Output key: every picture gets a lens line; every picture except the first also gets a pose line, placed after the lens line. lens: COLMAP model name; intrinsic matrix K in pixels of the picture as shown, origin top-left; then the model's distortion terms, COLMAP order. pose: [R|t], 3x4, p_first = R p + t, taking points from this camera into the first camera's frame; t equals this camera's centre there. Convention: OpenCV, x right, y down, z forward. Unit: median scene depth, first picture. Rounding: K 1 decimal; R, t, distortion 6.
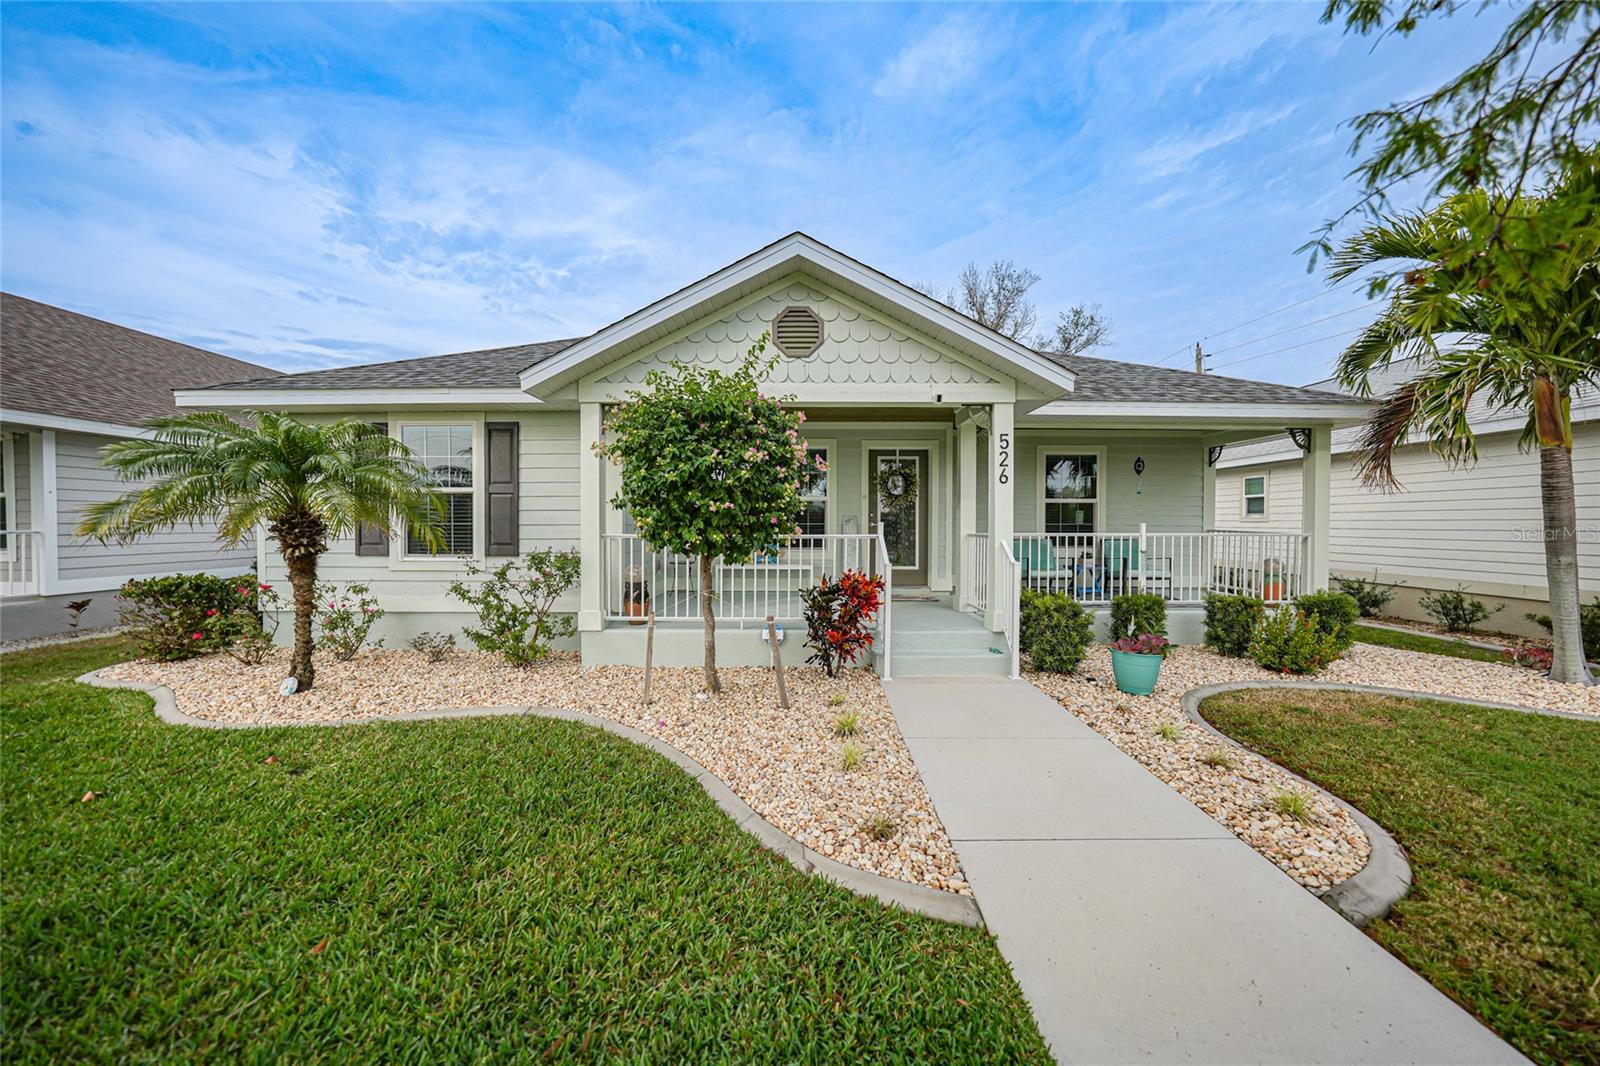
lens RADIAL K [[560.9, 0, 797.8], [0, 560.9, 525.1], [0, 0, 1]] dist [-0.030800, 0.007157]
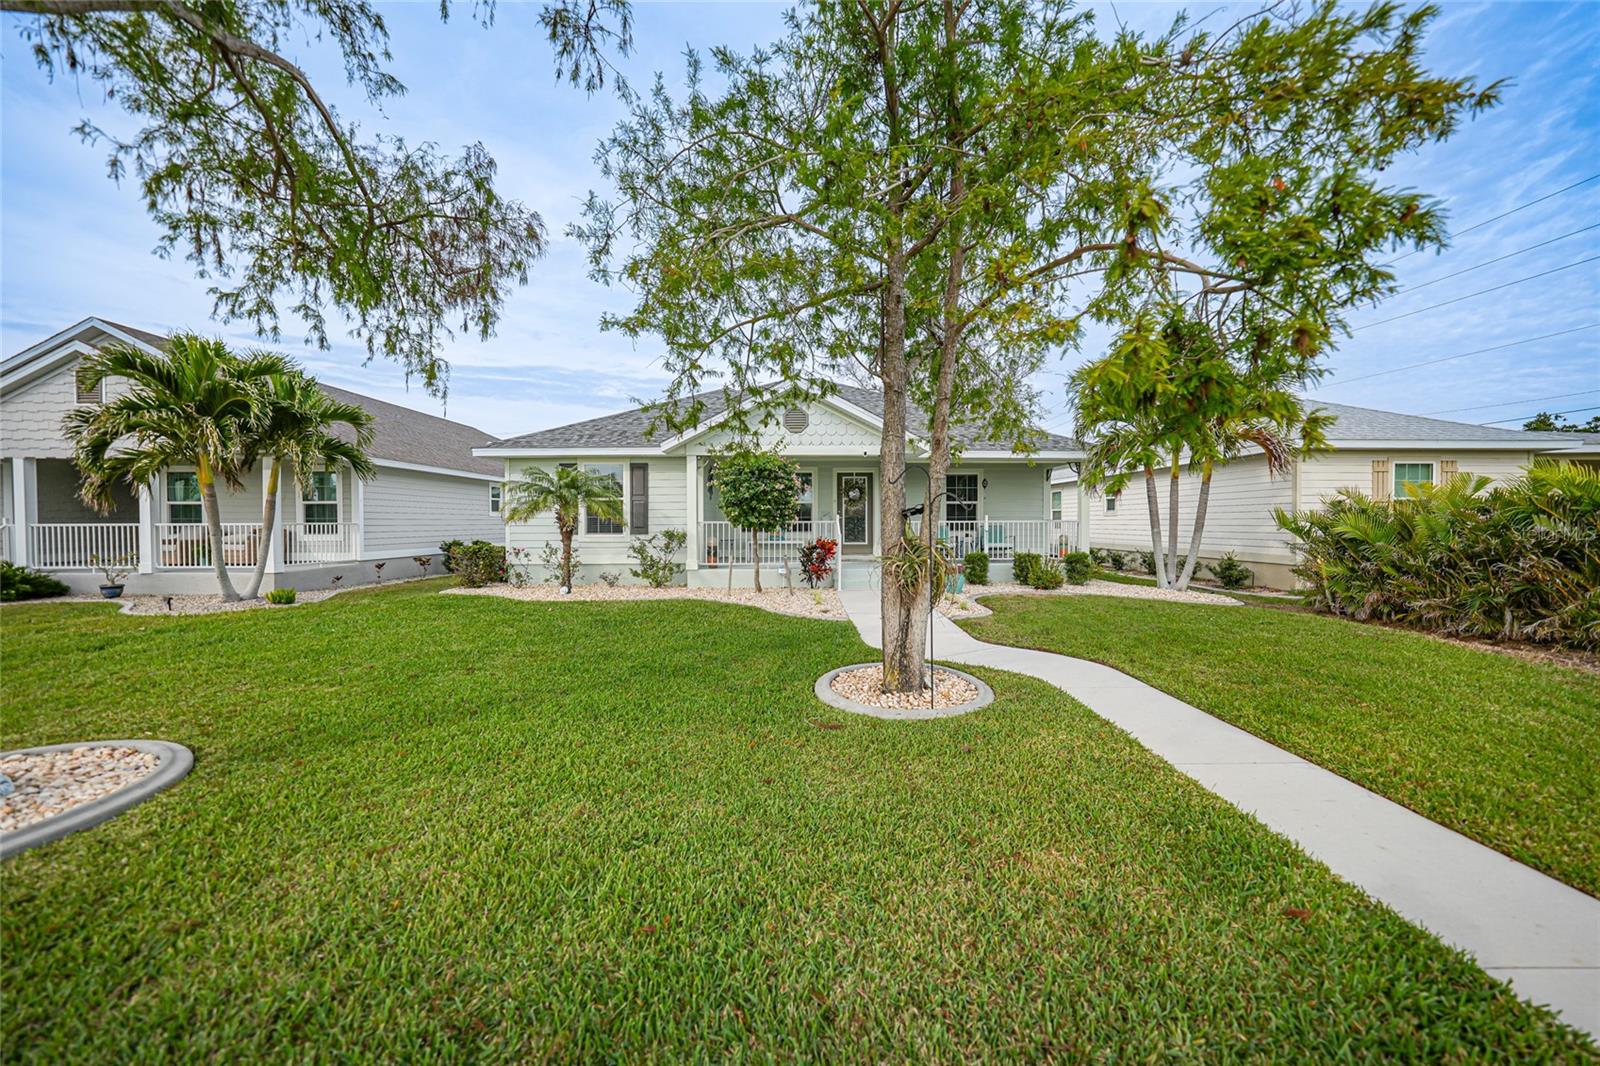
lens RADIAL K [[574.3, 0, 794.2], [0, 574.3, 527.1], [0, 0, 1]] dist [-0.038468, 0.000011]
pose [[0.999967, -0.004783, 0.006580, -0.021099], [0.004756, 0.999980, 0.004176, 0.030405], [-0.006600, -0.004145, 0.999970, -1.066705]]
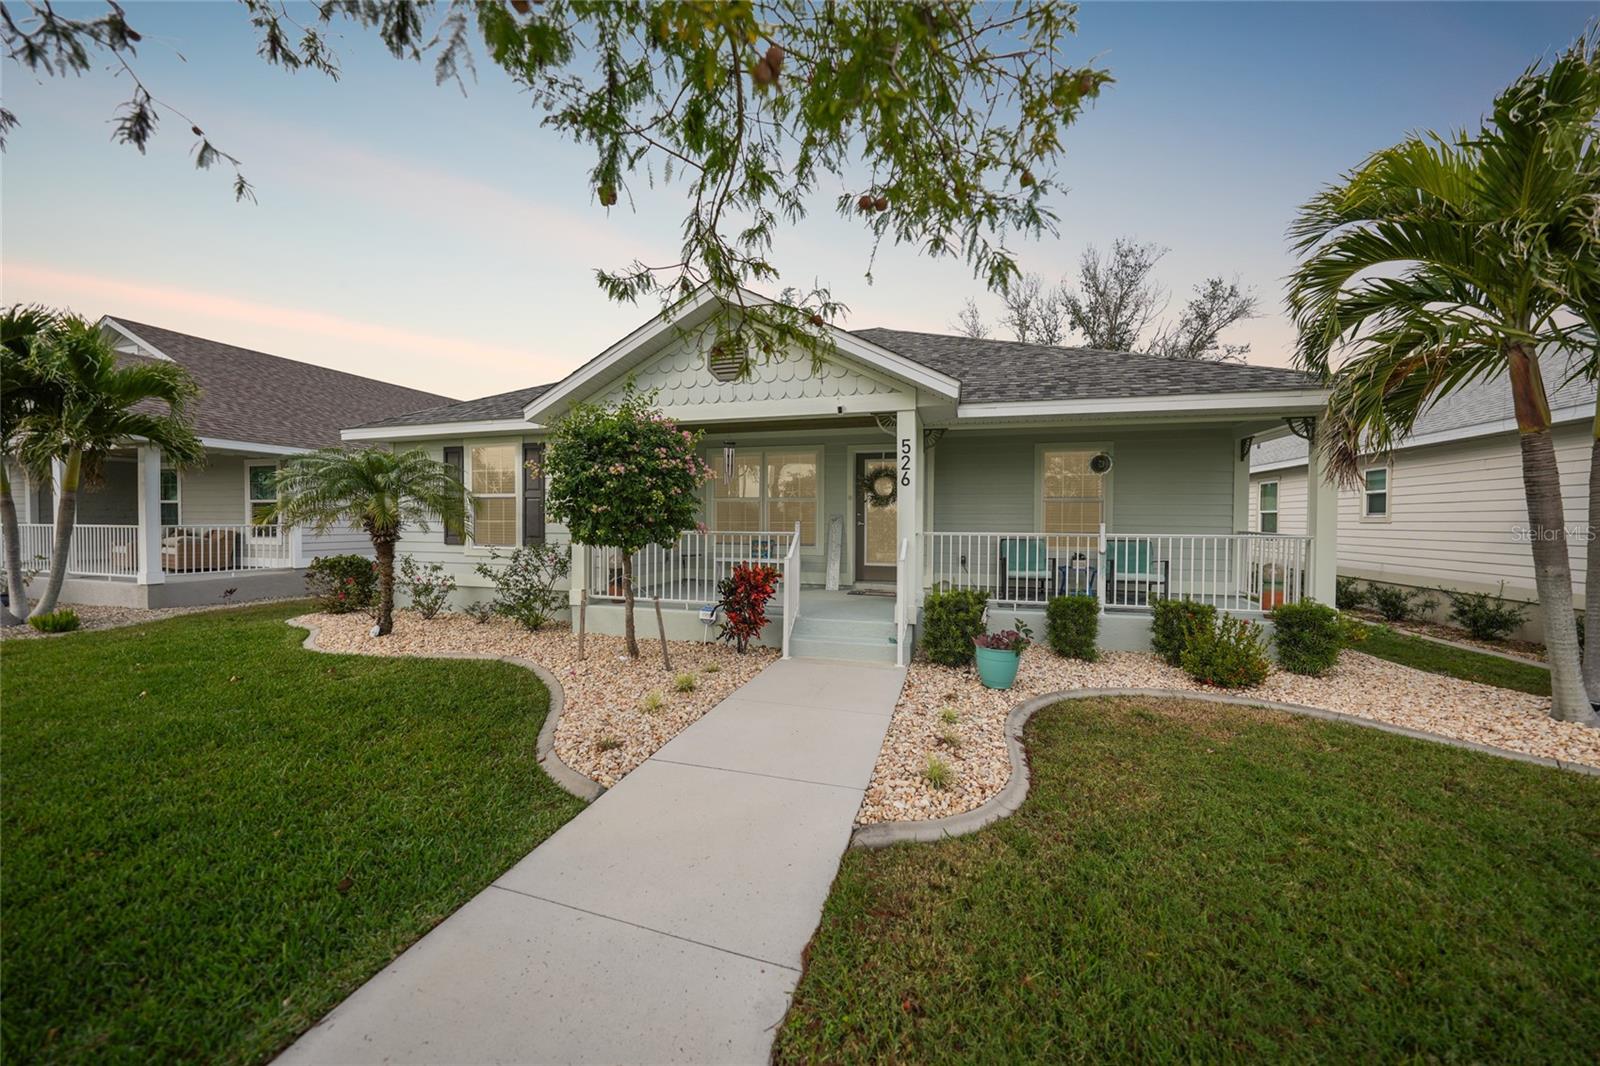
lens RADIAL K [[560.9, 0, 797.8], [0, 560.9, 525.1], [0, 0, 1]] dist [-0.030800, 0.007157]
pose [[0.961220, 0.005841, -0.275722, 0.474066], [-0.005105, 0.999981, 0.003386, -0.001335], [0.275737, -0.001847, 0.961231, -0.092145]]
